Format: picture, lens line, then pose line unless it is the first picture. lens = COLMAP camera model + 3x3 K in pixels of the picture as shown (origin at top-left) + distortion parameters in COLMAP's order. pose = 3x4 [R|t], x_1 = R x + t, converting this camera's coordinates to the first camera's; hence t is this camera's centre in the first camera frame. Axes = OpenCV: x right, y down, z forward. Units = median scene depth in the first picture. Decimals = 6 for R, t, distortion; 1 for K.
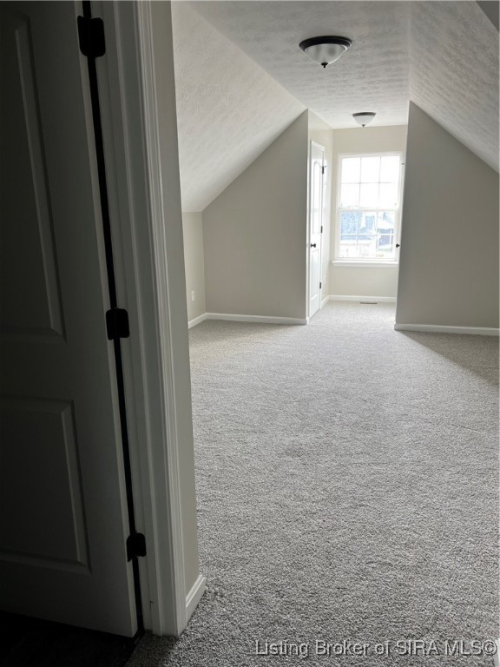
lens RADIAL K [[500.3, 0, 248.3], [0, 500.3, 333.3], [0, 0, 1]] dist [0.042630, -0.050483]
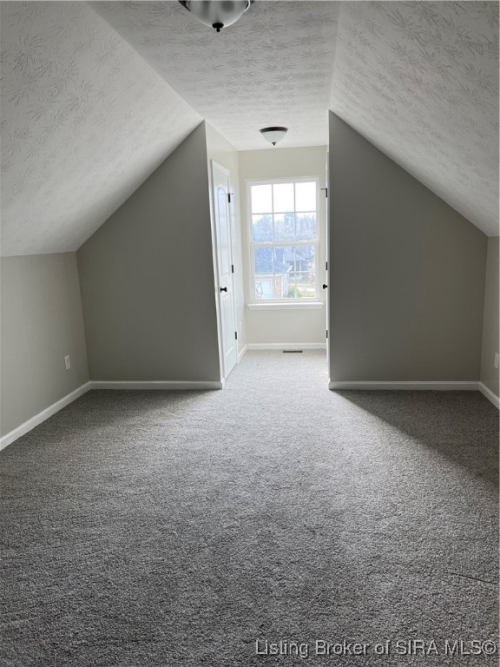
lens RADIAL K [[500.3, 0, 251.6], [0, 500.3, 334.4], [0, 0, 1]] dist [0.042630, -0.050483]
pose [[0.983831, -0.056288, 0.170022, 0.045374], [0.066945, 0.996092, -0.057608, -0.073169], [-0.166115, 0.068059, 0.983755, 0.281501]]
